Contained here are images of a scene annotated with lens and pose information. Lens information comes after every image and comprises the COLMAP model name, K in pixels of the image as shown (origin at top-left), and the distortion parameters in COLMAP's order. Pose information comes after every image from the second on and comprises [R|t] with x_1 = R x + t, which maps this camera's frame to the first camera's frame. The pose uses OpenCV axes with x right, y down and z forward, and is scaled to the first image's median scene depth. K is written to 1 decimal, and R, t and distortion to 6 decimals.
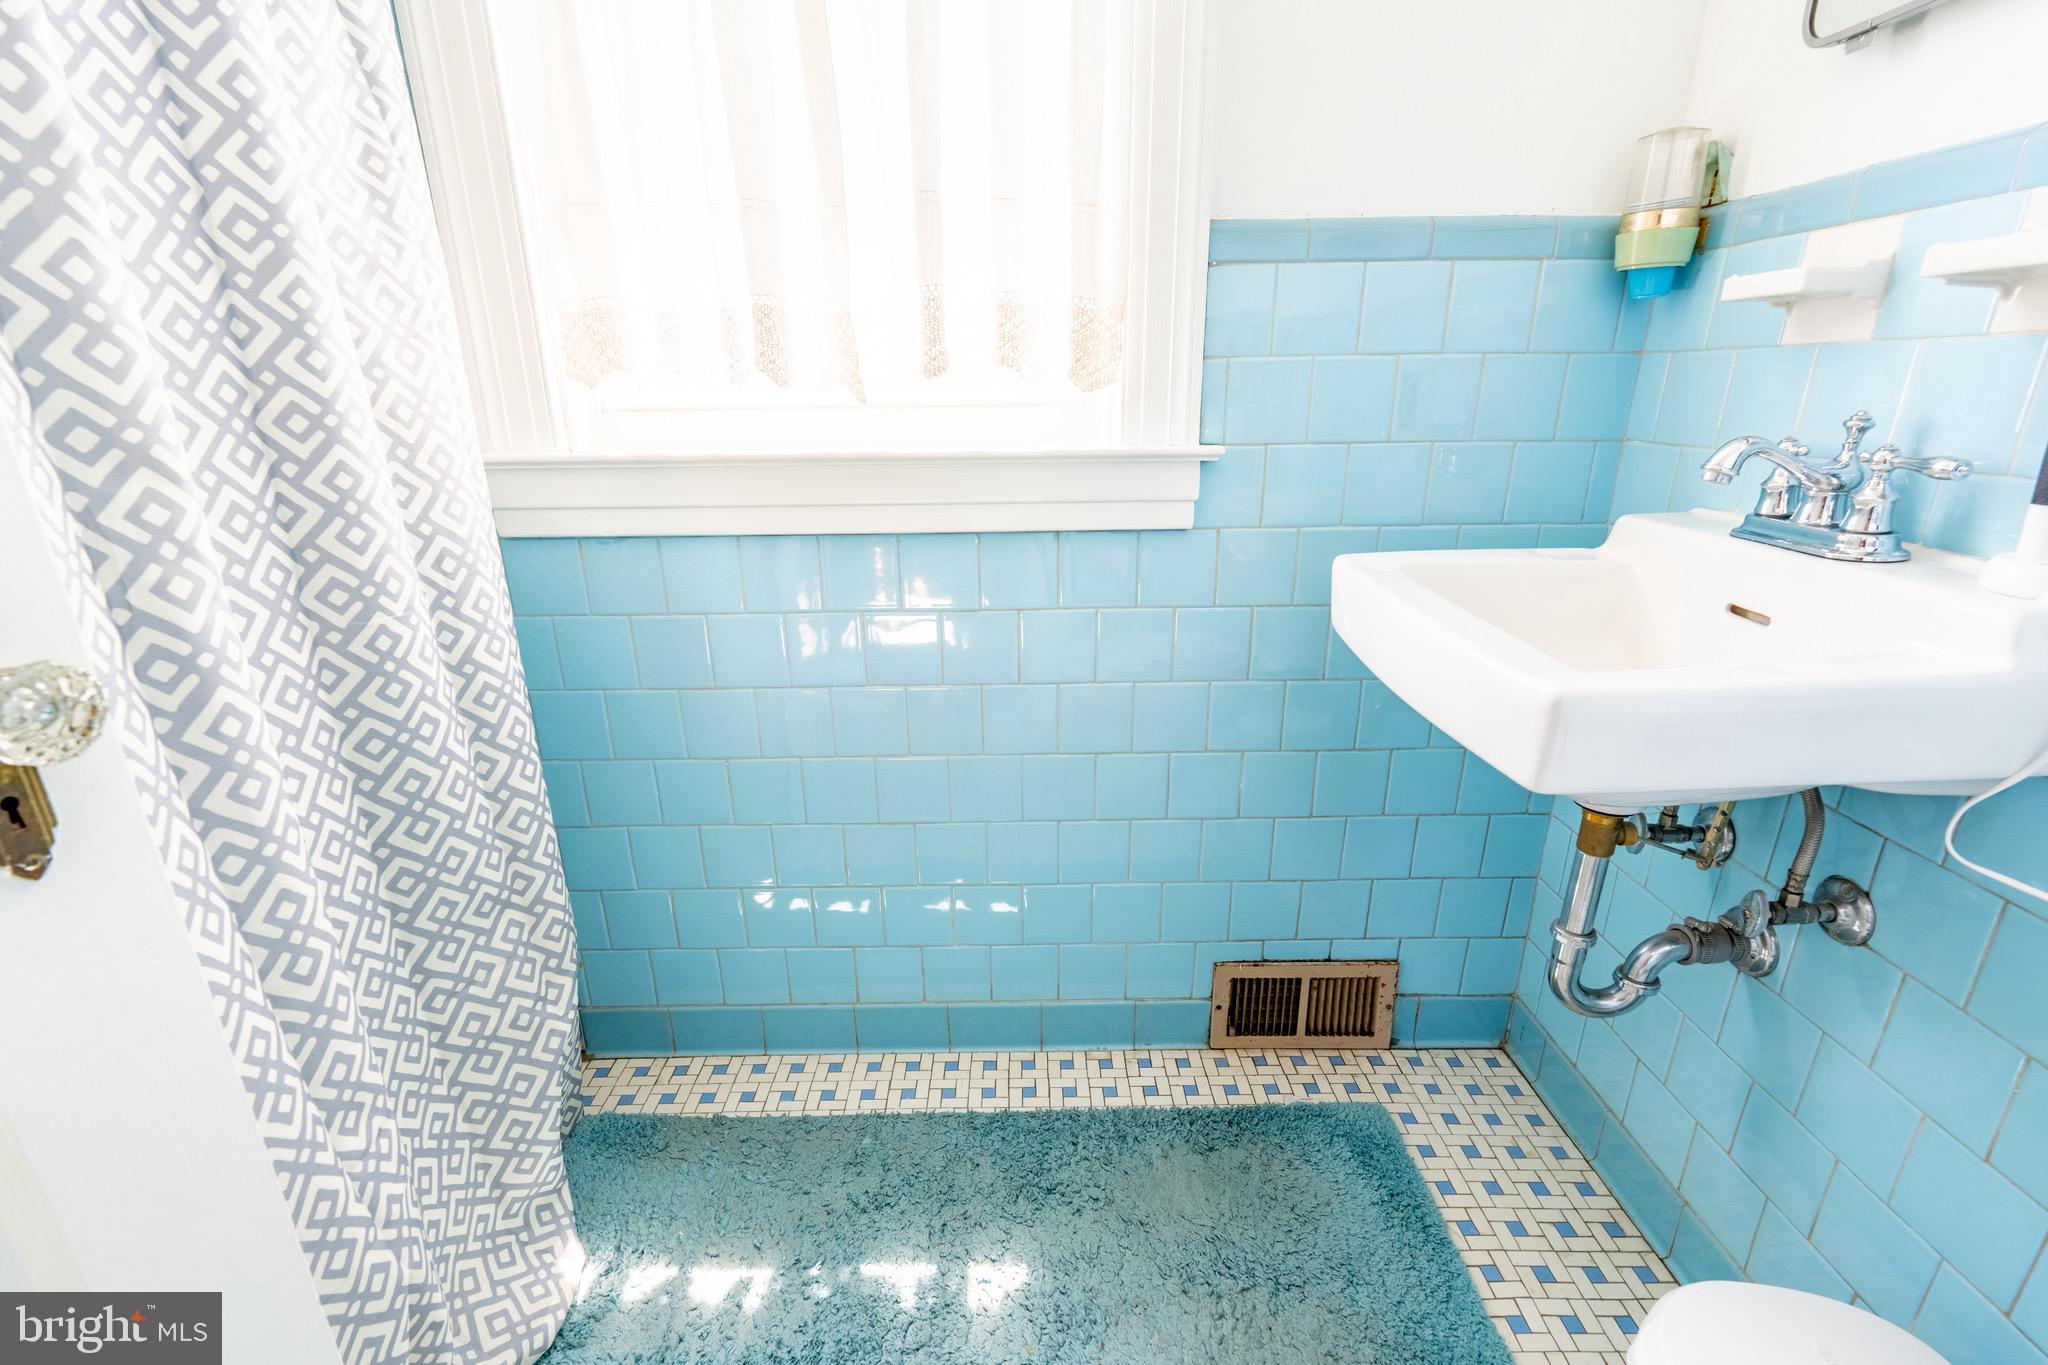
lens RADIAL K [[904.8, 0, 1027.9], [0, 904.8, 690.2], [0, 0, 1]] dist [-0.002262, 0.000043]
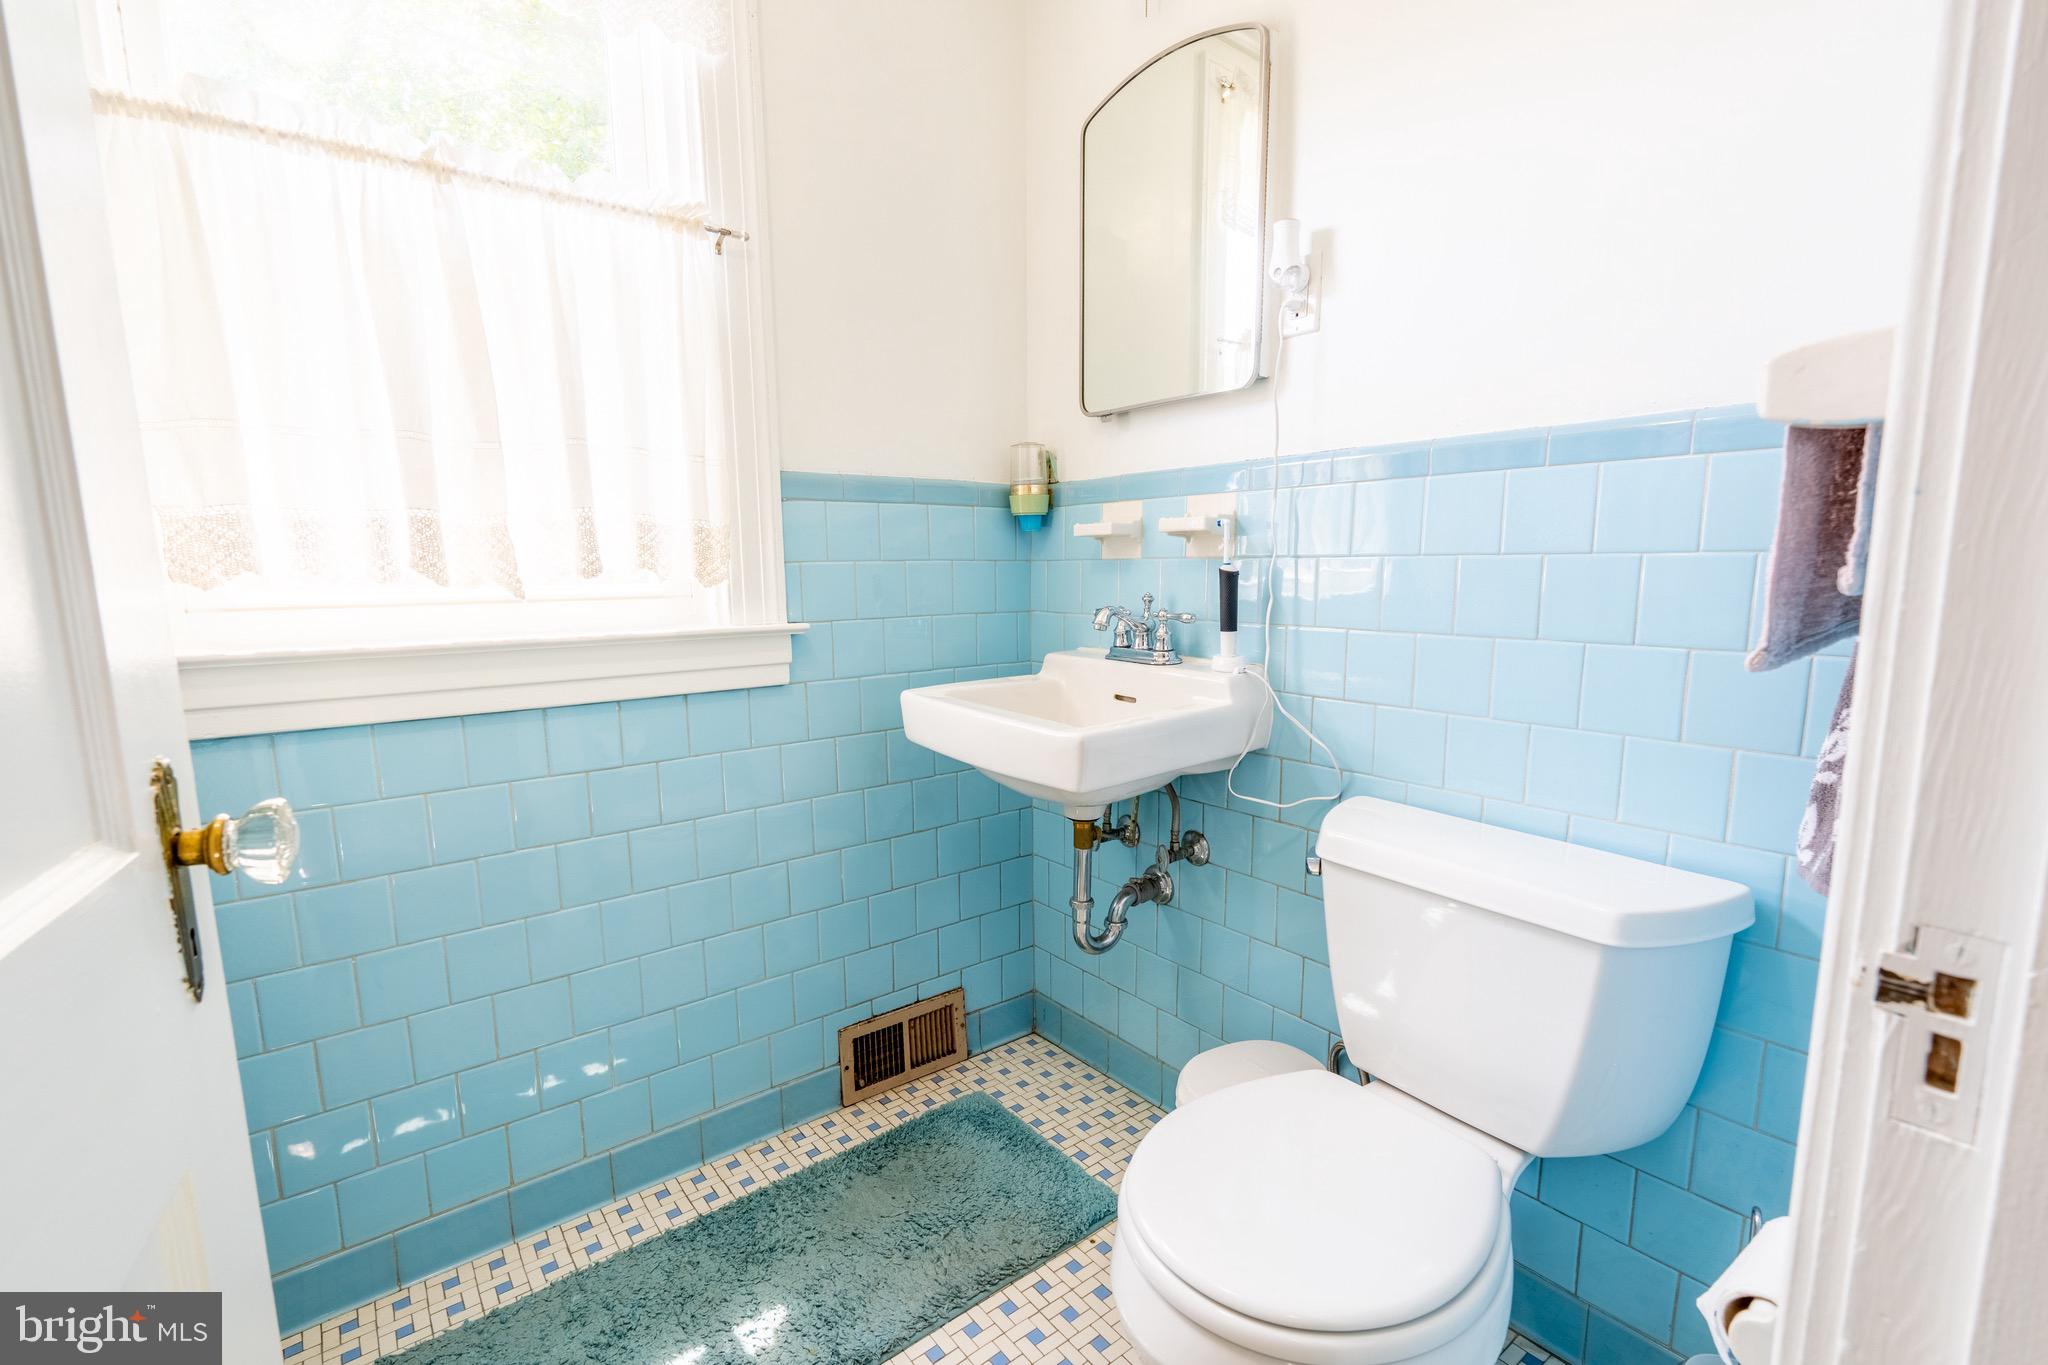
lens RADIAL K [[898.6, 0, 1011.4], [0, 898.6, 682.6], [0, 0, 1]] dist [-0.002276, -0.000030]
pose [[0.796219, -0.075395, 0.600292, -0.380410], [0.195860, 0.970895, -0.137844, 0.071977], [-0.572428, 0.227328, 0.787812, -0.252287]]
